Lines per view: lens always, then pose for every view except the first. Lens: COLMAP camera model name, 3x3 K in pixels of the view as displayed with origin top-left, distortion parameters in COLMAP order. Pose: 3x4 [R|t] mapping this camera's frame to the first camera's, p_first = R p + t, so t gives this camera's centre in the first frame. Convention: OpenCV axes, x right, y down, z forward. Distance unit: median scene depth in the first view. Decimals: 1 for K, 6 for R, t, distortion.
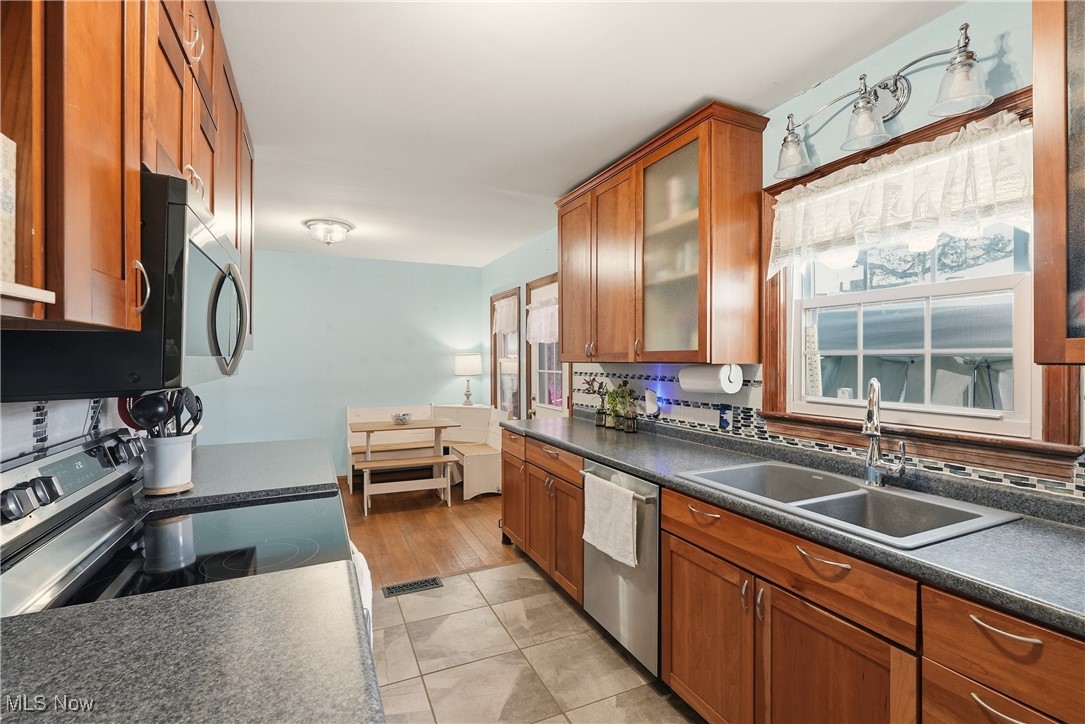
lens RADIAL K [[495.8, 0, 543.0], [0, 495.8, 360.1], [0, 0, 1]] dist [-0.003828, 0.001251]
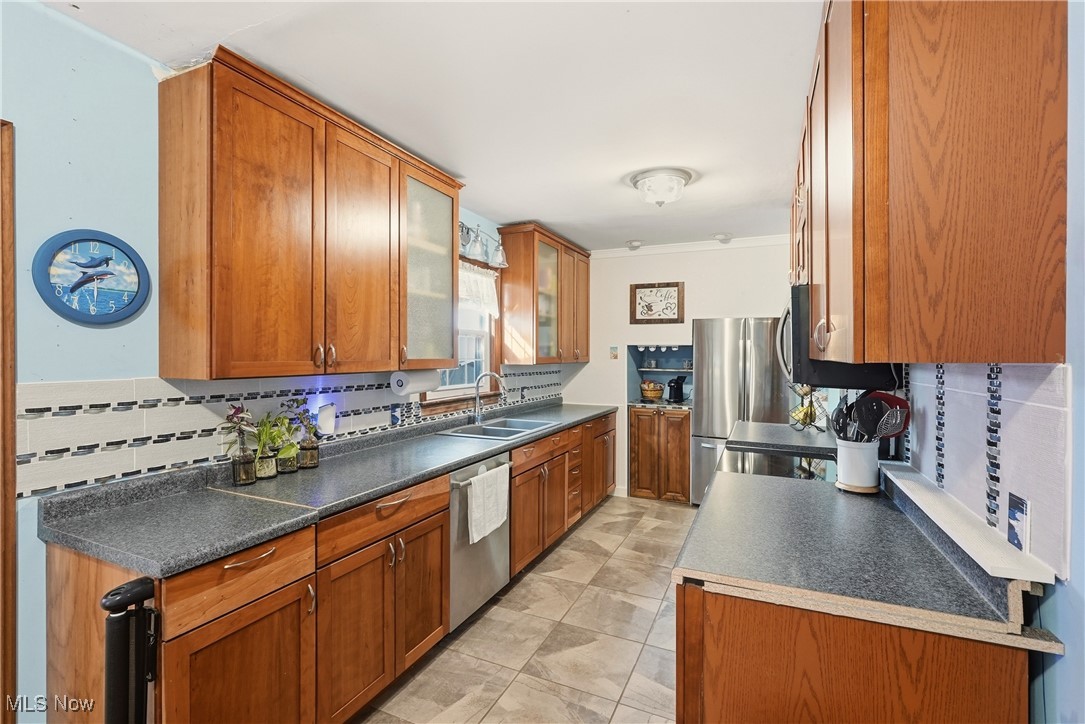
lens RADIAL K [[495.8, 0, 543.0], [0, 495.8, 360.1], [0, 0, 1]] dist [-0.003828, 0.001251]
pose [[-0.657646, -0.006997, 0.753295, -0.747114], [0.001710, 0.999940, 0.010781, -0.026824], [-0.753325, 0.008378, -0.657595, 1.497549]]
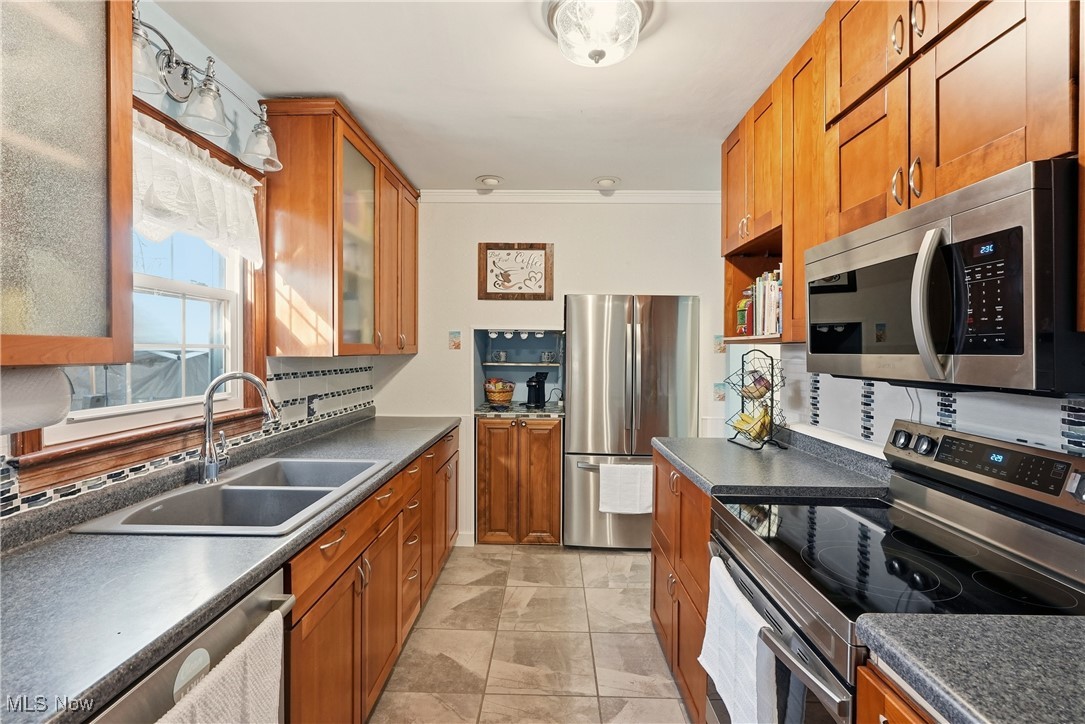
lens RADIAL K [[499.0, 0, 544.9], [0, 499.0, 355.9], [0, 0, 1]] dist [-0.002771, 0.000505]
pose [[-0.903711, -0.006052, 0.428101, -0.245662], [-0.000856, 0.999924, 0.012329, -0.007689], [-0.428143, 0.010776, -0.903647, 1.114117]]
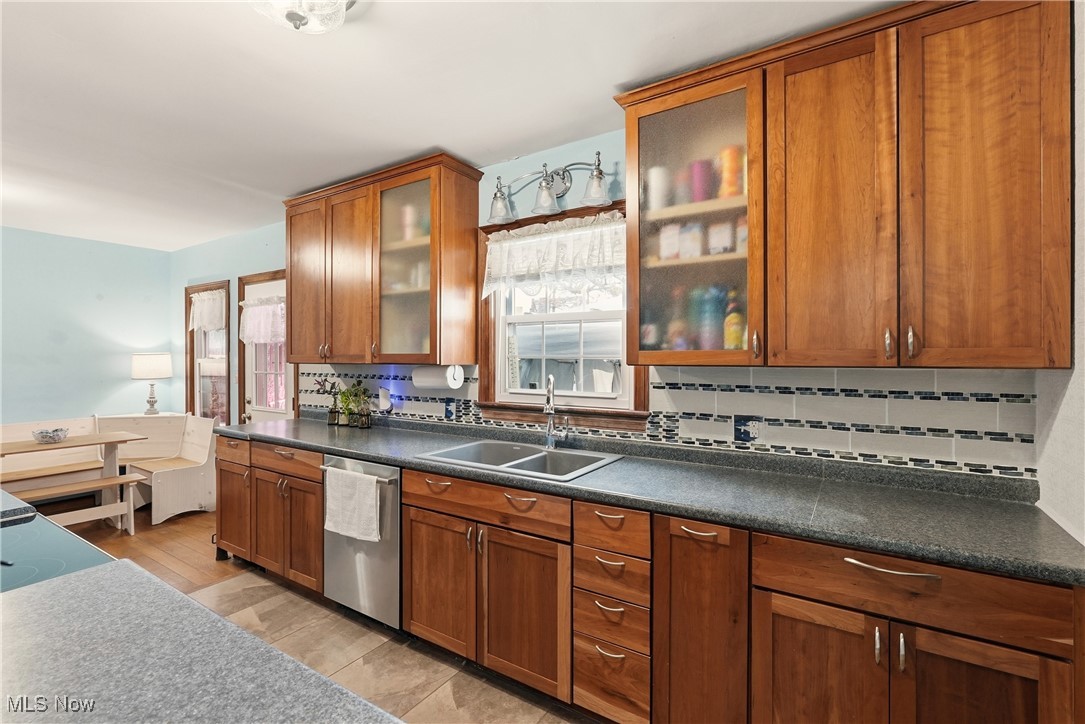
lens RADIAL K [[495.8, 0, 543.0], [0, 495.8, 360.1], [0, 0, 1]] dist [-0.003828, 0.001251]
pose [[0.845922, -0.001234, 0.533305, -0.086750], [-0.000244, 0.999996, 0.002702, -0.006879], [-0.533306, -0.002416, 0.845919, -0.149407]]
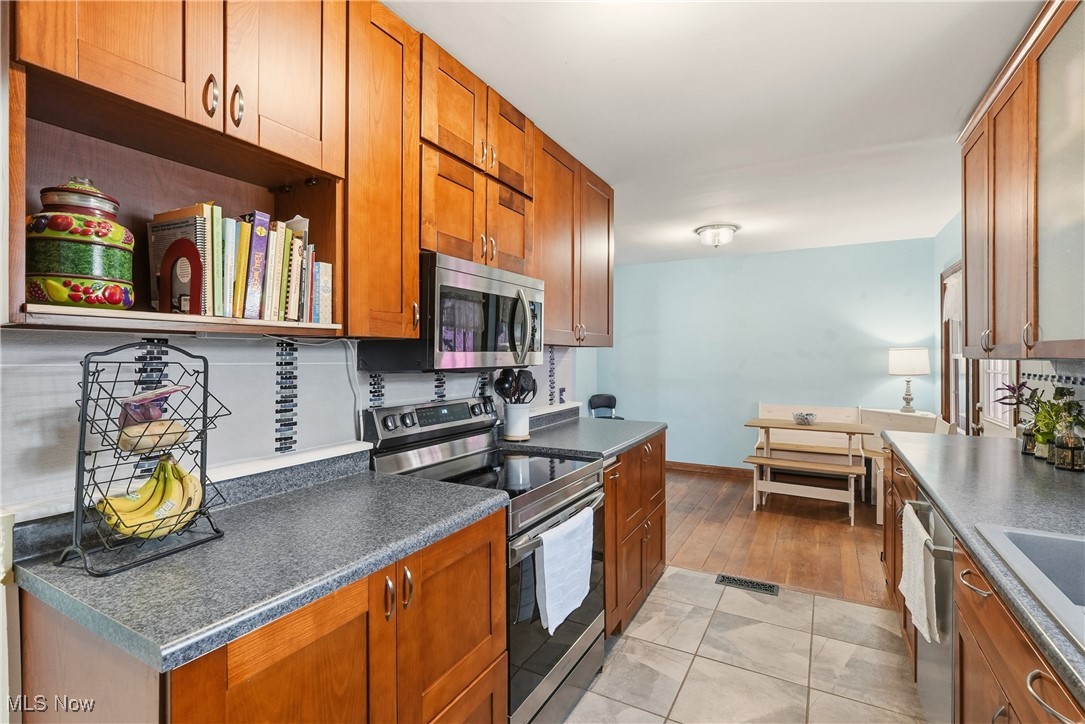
lens RADIAL K [[503.4, 0, 540.9], [0, 503.4, 354.8], [0, 0, 1]] dist [0.000410, 0.000566]
pose [[0.586798, 0.001294, -0.809732, 0.369800], [-0.003055, 0.999995, -0.000616, 0.001435], [0.809727, 0.002836, 0.586800, 0.090773]]
